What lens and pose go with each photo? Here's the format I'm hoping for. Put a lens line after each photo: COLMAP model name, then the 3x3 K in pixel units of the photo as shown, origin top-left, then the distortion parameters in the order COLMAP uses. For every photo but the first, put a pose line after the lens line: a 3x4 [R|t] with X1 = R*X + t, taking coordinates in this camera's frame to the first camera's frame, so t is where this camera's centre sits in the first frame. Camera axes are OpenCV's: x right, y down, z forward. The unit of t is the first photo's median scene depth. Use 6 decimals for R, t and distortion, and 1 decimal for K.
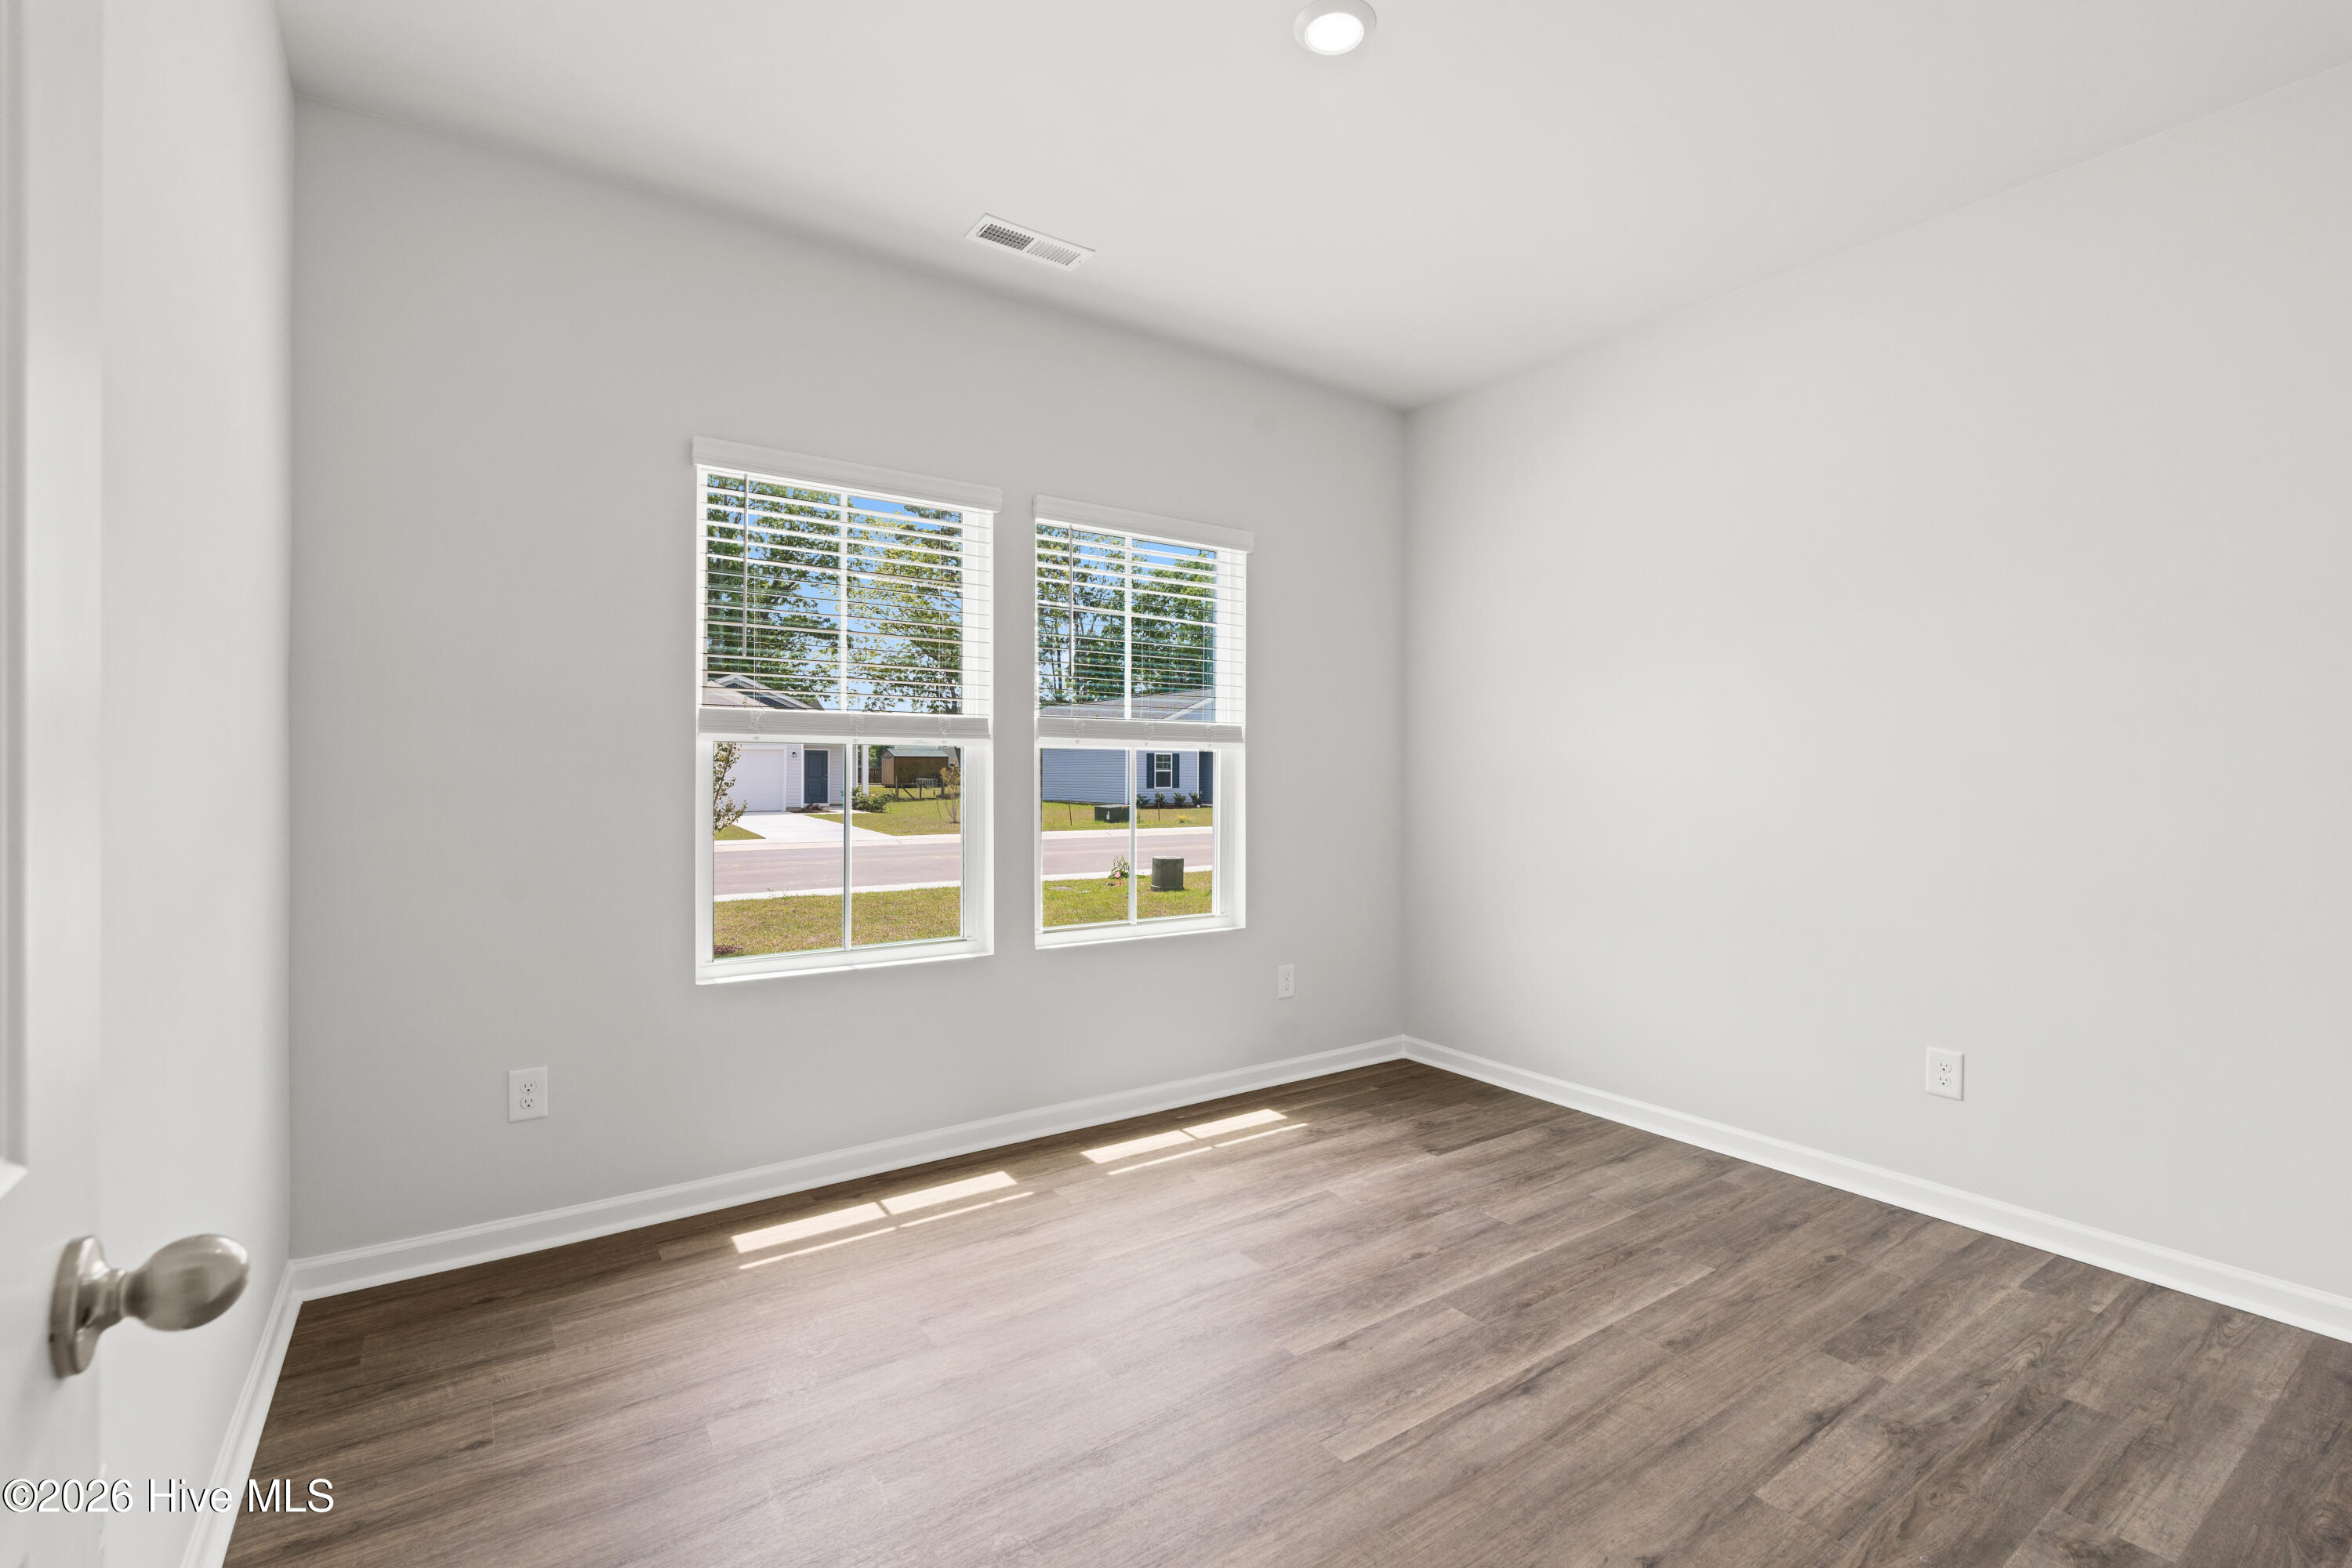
lens RADIAL K [[1037.8, 0, 1174.0], [0, 1037.8, 792.1], [0, 0, 1]] dist [-0.001350, 0.000101]
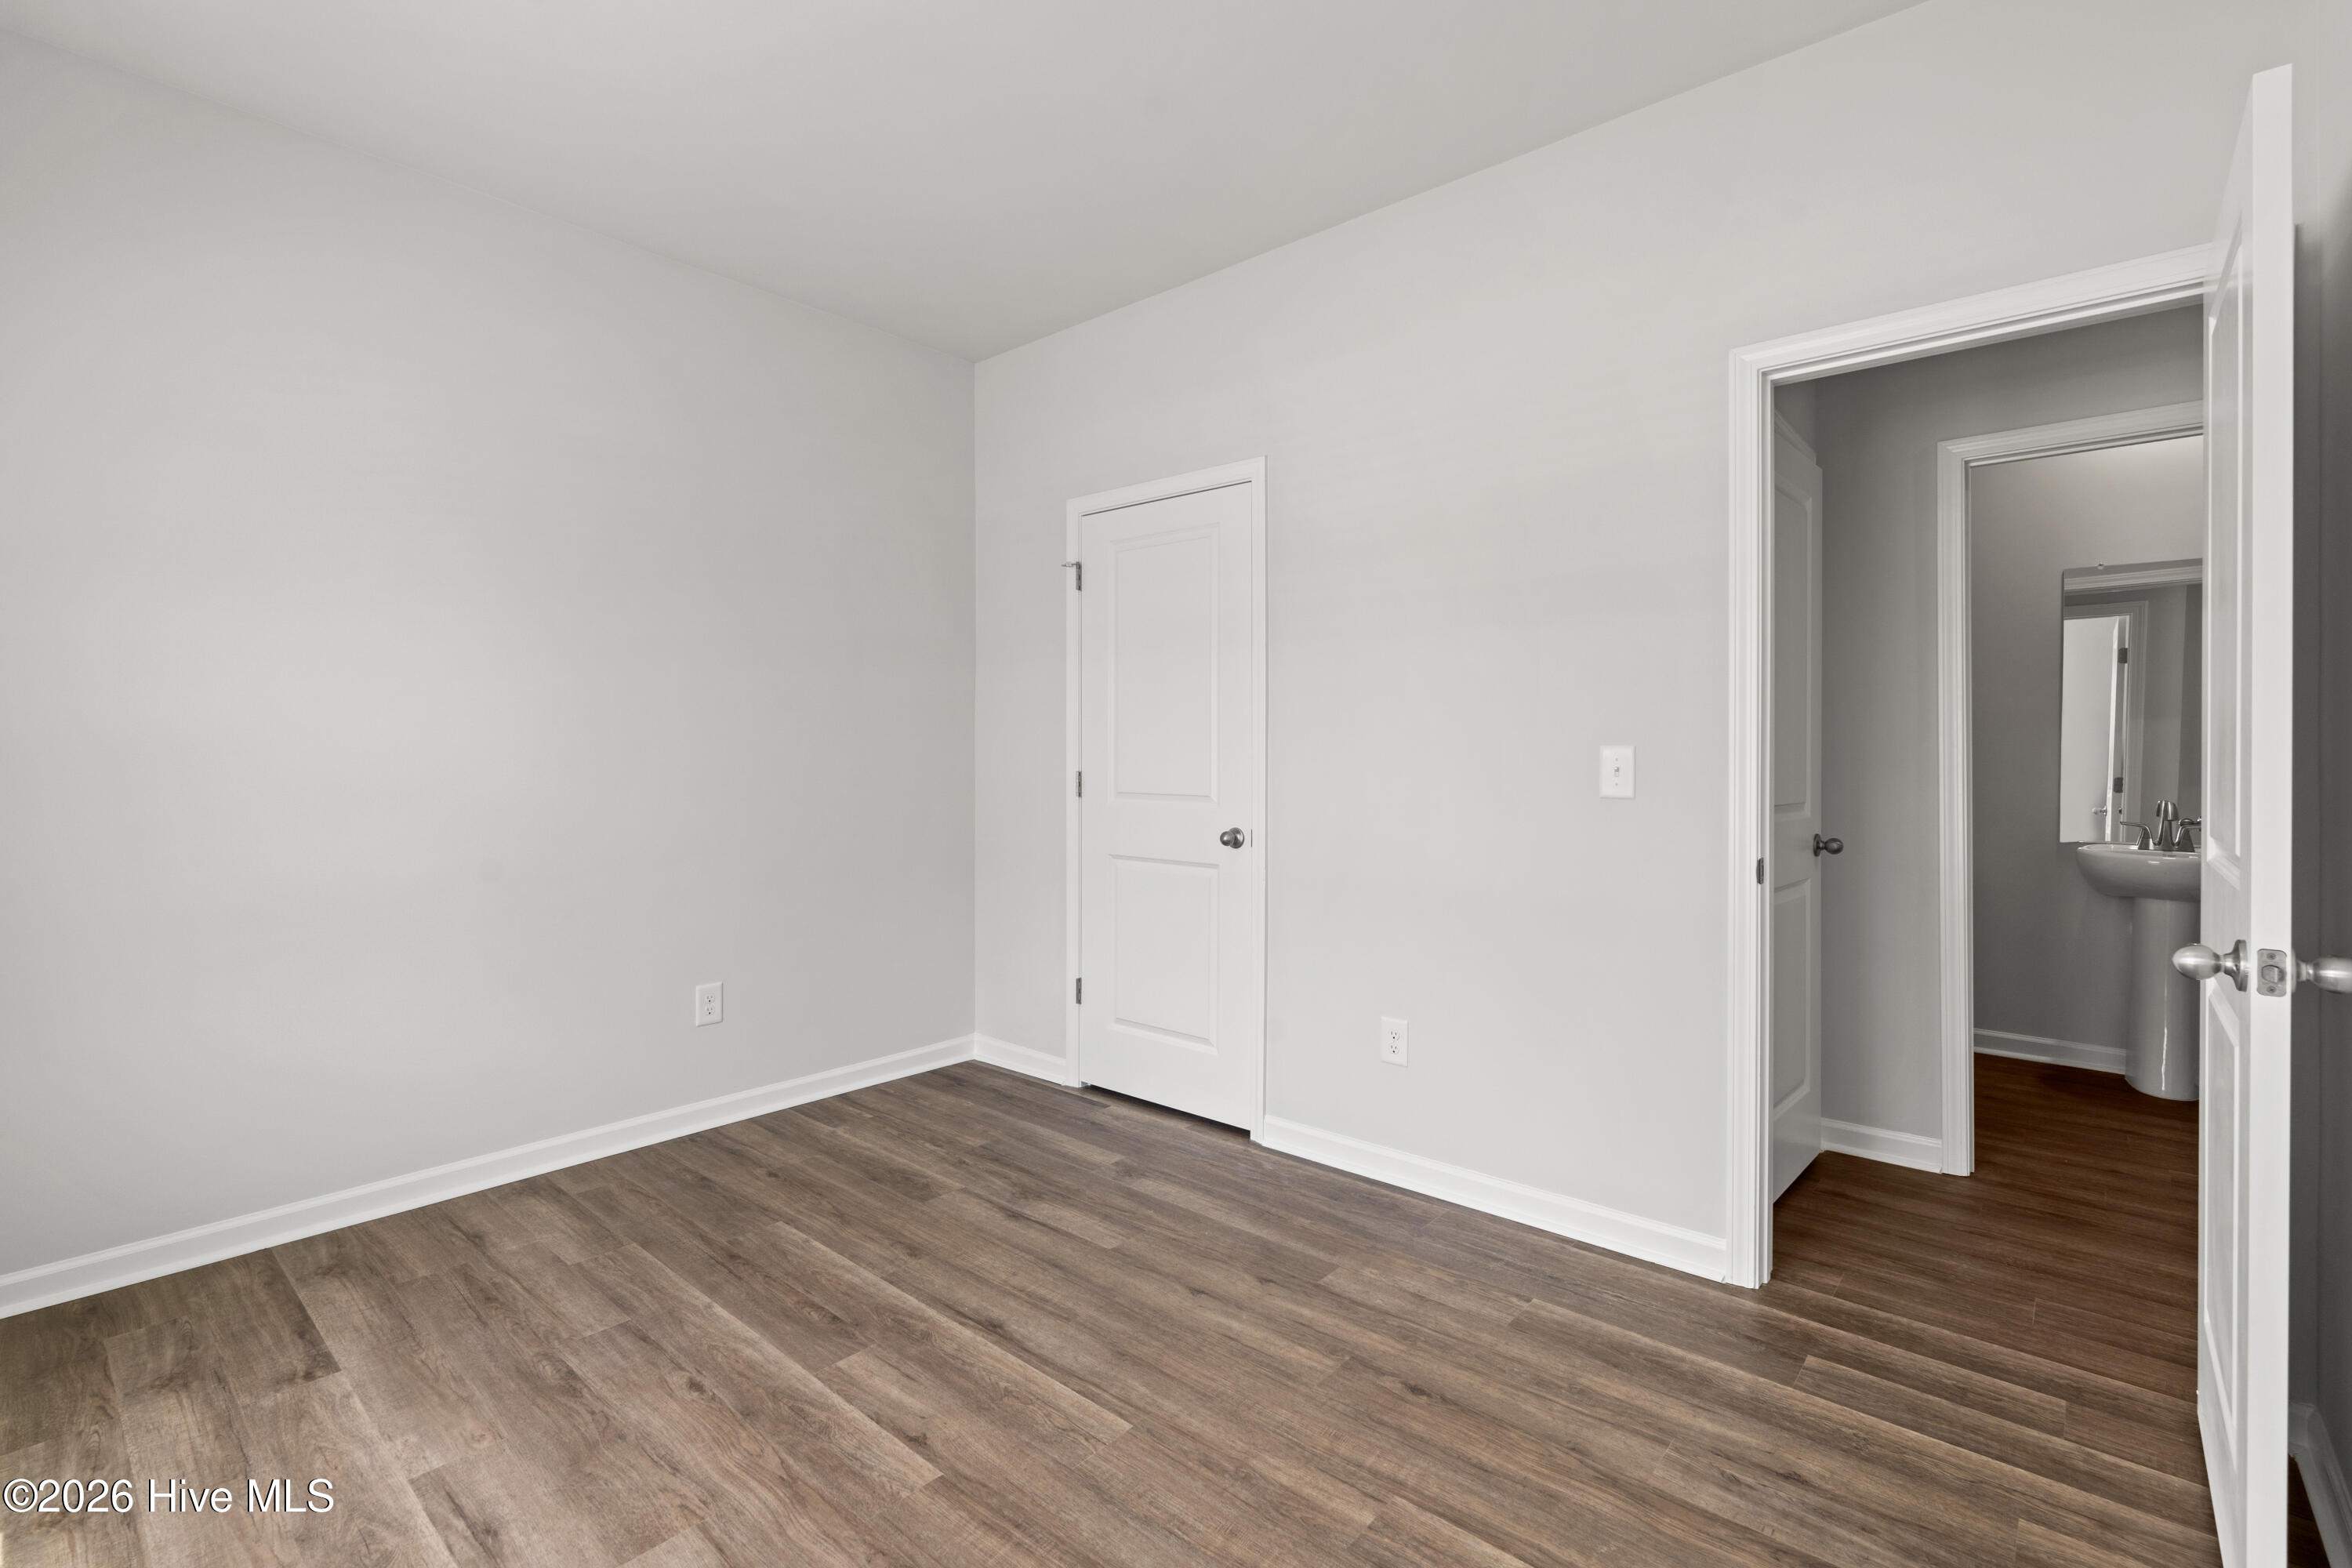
lens RADIAL K [[1037.8, 0, 1181.8], [0, 1037.8, 767.0], [0, 0, 1]] dist [-0.001350, 0.000101]
pose [[-0.240042, -0.015175, 0.970644, -0.594815], [0.013289, 0.999733, 0.018916, -0.016464], [-0.970671, 0.017440, -0.239776, 0.850413]]
